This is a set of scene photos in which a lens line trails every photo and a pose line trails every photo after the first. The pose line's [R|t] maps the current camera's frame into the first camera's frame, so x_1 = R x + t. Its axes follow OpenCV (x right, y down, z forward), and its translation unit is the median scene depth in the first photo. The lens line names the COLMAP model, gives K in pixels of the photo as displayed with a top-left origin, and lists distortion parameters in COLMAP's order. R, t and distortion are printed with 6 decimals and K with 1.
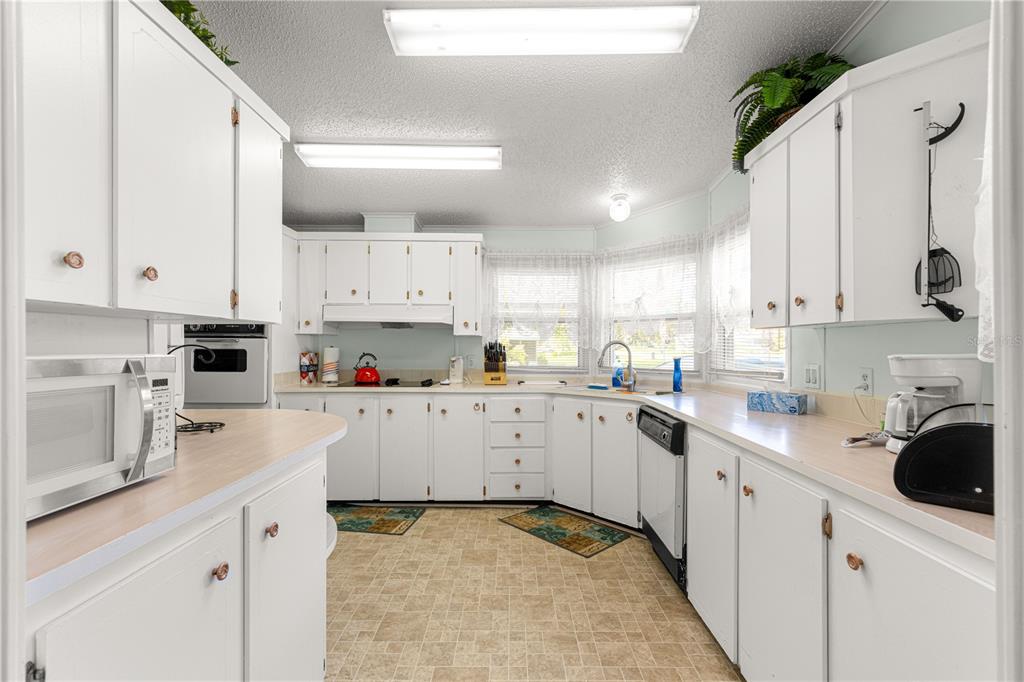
lens RADIAL K [[473.3, 0, 520.0], [0, 473.3, 341.1], [0, 0, 1]] dist [0.009168, -0.001632]
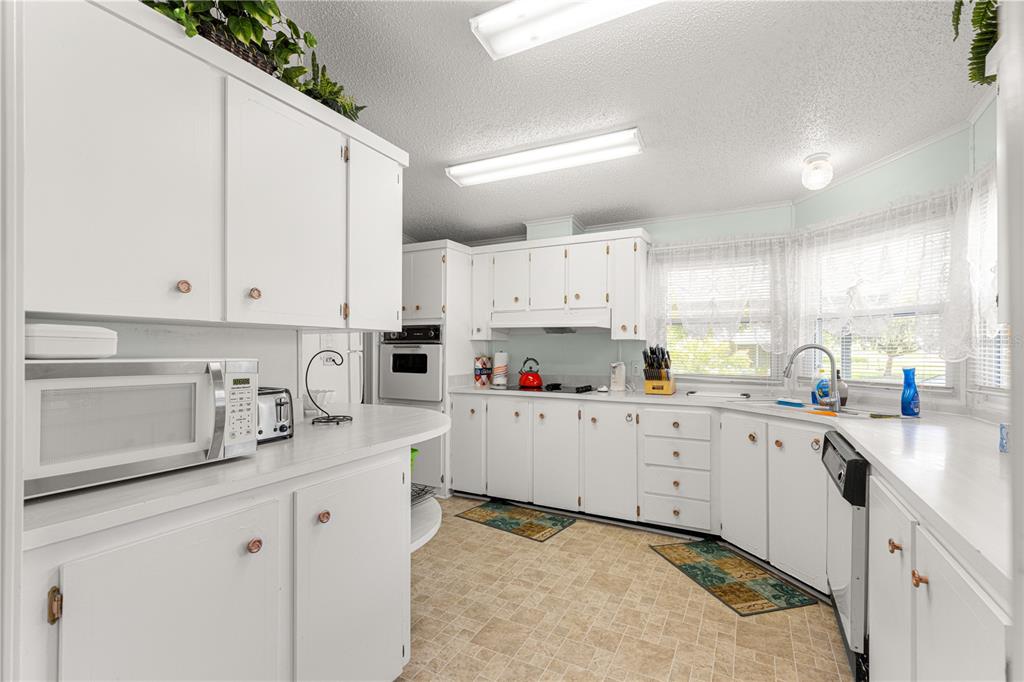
lens RADIAL K [[475.1, 0, 509.4], [0, 475.1, 344.4], [0, 0, 1]] dist [0.008652, -0.001360]
pose [[0.877695, -0.006539, -0.479175, 0.148564], [0.005134, 0.999978, -0.004241, -0.000170], [0.479192, 0.001263, 0.877709, 0.083533]]
